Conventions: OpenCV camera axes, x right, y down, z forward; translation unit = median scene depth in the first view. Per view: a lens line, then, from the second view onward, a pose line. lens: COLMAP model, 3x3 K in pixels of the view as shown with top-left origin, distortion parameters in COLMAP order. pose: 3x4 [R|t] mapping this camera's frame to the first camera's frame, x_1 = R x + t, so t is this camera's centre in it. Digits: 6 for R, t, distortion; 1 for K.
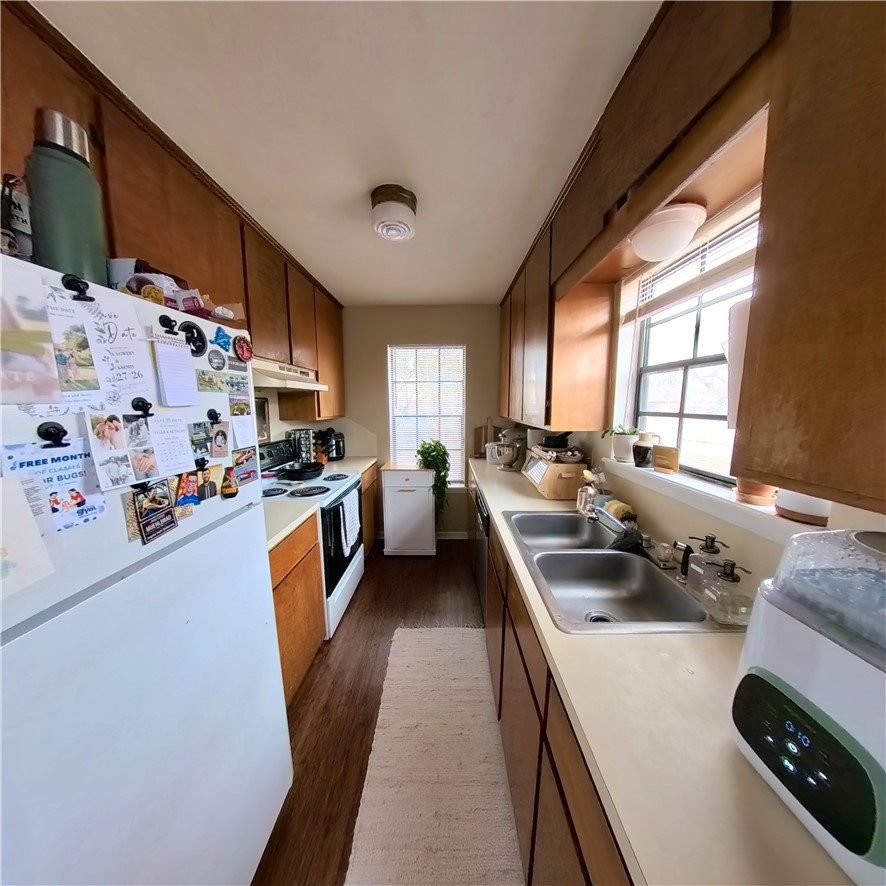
lens RADIAL K [[294.3, 0, 445.6], [0, 294.3, 441.5], [0, 0, 1]] dist [-0.010581, -0.000043]
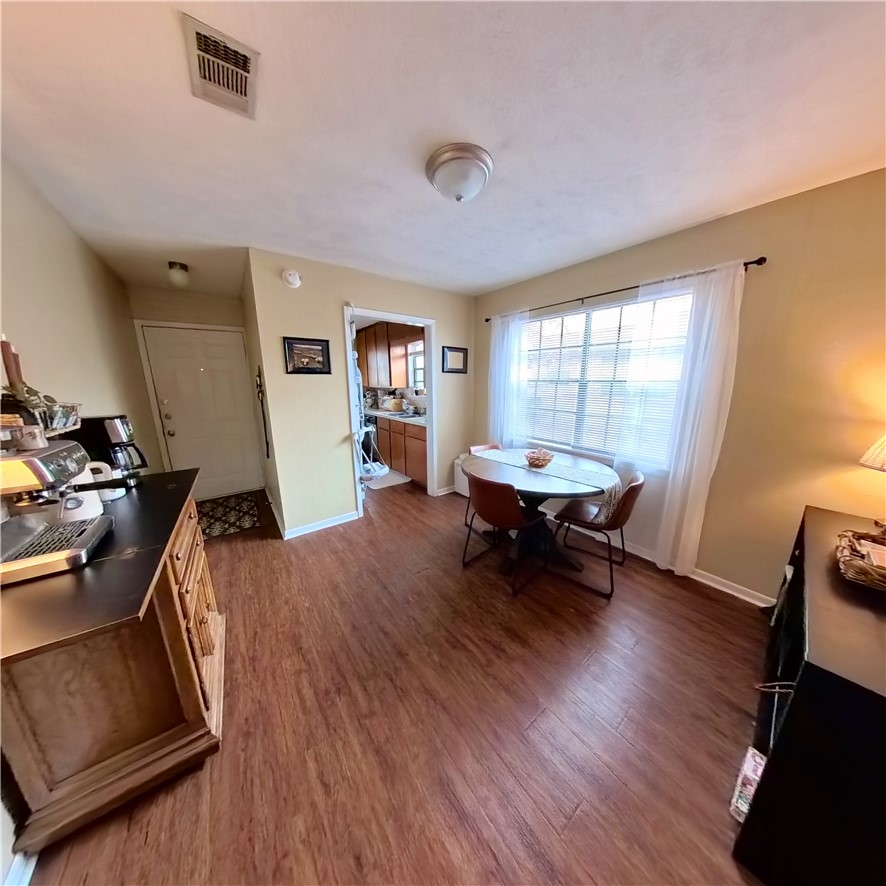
lens RADIAL K [[294.3, 0, 437.9], [0, 294.3, 444.1], [0, 0, 1]] dist [-0.010581, -0.000043]
pose [[0.815258, -0.130554, 0.564190, -1.174472], [0.084150, 0.990623, 0.107634, 0.284143], [-0.572951, -0.040273, 0.818599, -2.017827]]
